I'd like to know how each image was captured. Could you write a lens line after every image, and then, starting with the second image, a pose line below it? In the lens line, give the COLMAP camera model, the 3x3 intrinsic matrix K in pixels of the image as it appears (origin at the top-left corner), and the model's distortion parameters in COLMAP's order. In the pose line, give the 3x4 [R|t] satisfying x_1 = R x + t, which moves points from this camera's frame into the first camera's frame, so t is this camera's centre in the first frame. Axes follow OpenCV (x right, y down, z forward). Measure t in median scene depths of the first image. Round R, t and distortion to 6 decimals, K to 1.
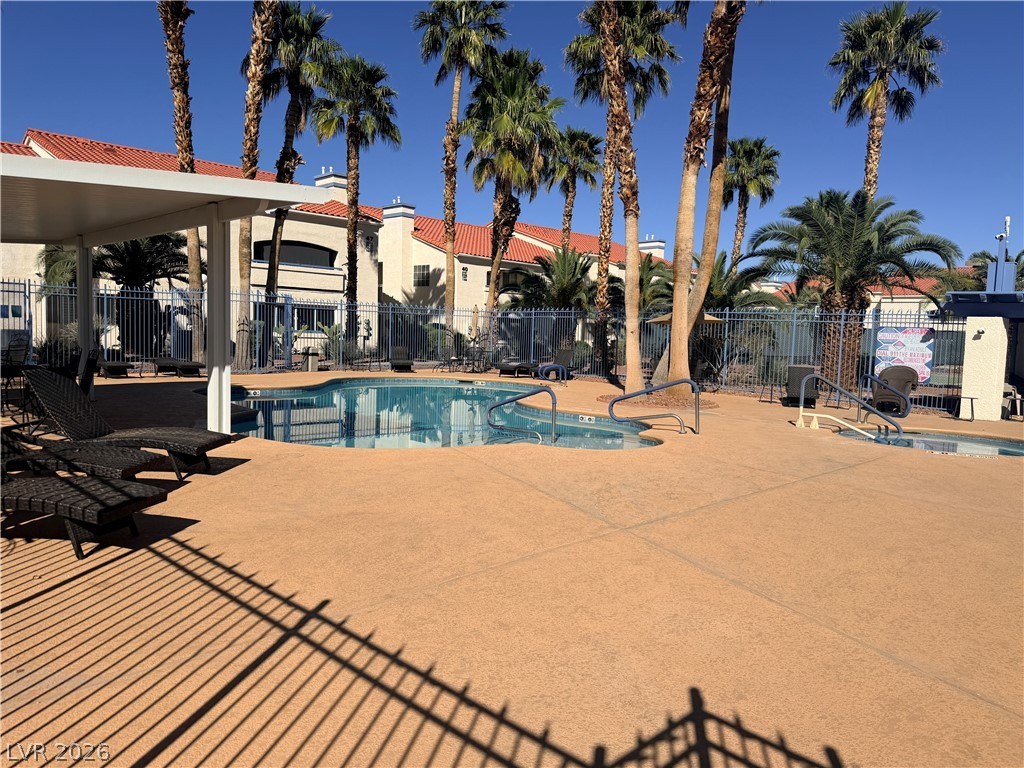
lens RADIAL K [[723.4, 0, 514.9], [0, 723.4, 390.1], [0, 0, 1]] dist [0.090360, -0.108379]
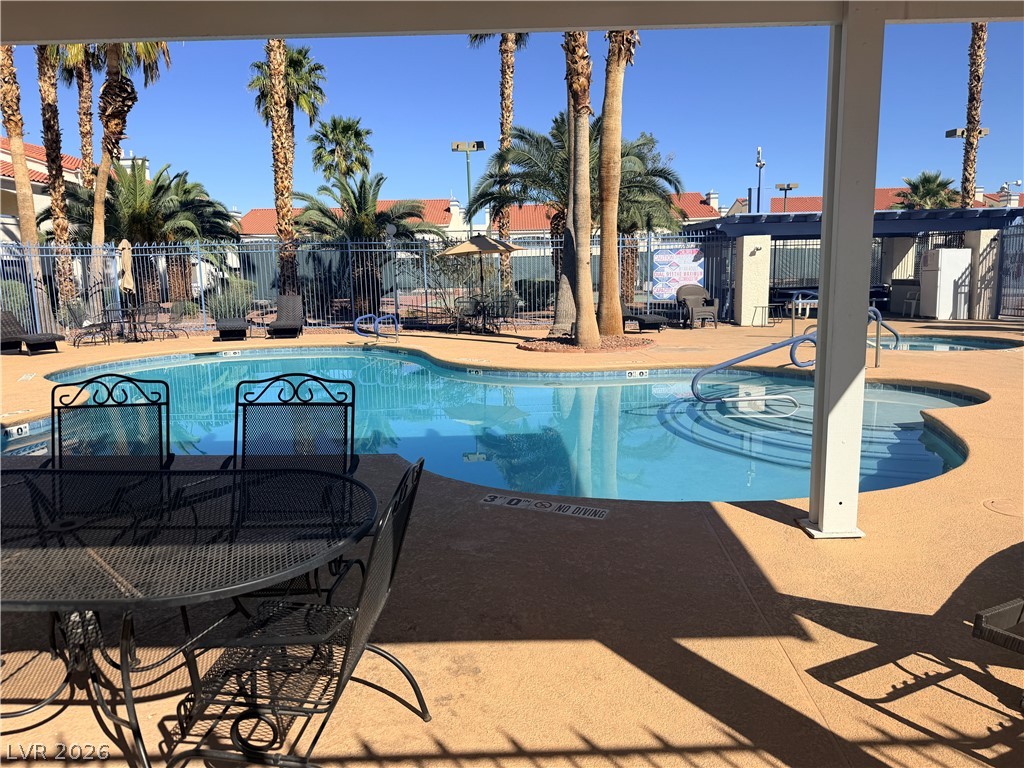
lens RADIAL K [[723.4, 0, 514.9], [0, 723.4, 390.1], [0, 0, 1]] dist [0.090360, -0.108379]
pose [[0.708453, -0.165426, 0.686097, -0.394670], [0.104991, 0.986028, 0.129331, -0.042971], [-0.697905, -0.019591, 0.715922, 0.388336]]
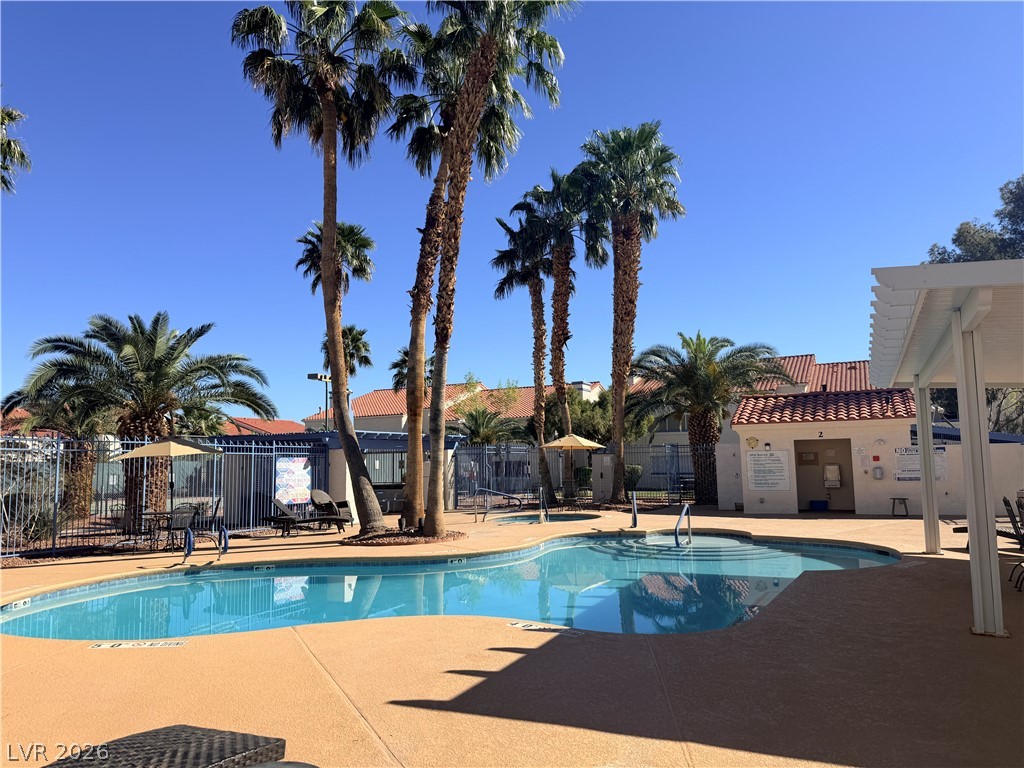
lens RADIAL K [[723.4, 0, 514.9], [0, 723.4, 390.1], [0, 0, 1]] dist [0.090360, -0.108379]
pose [[-0.334046, 0.063732, 0.940400, -0.690768], [0.085601, 0.995640, -0.037069, -0.116576], [-0.938662, 0.068117, -0.338045, 1.027382]]
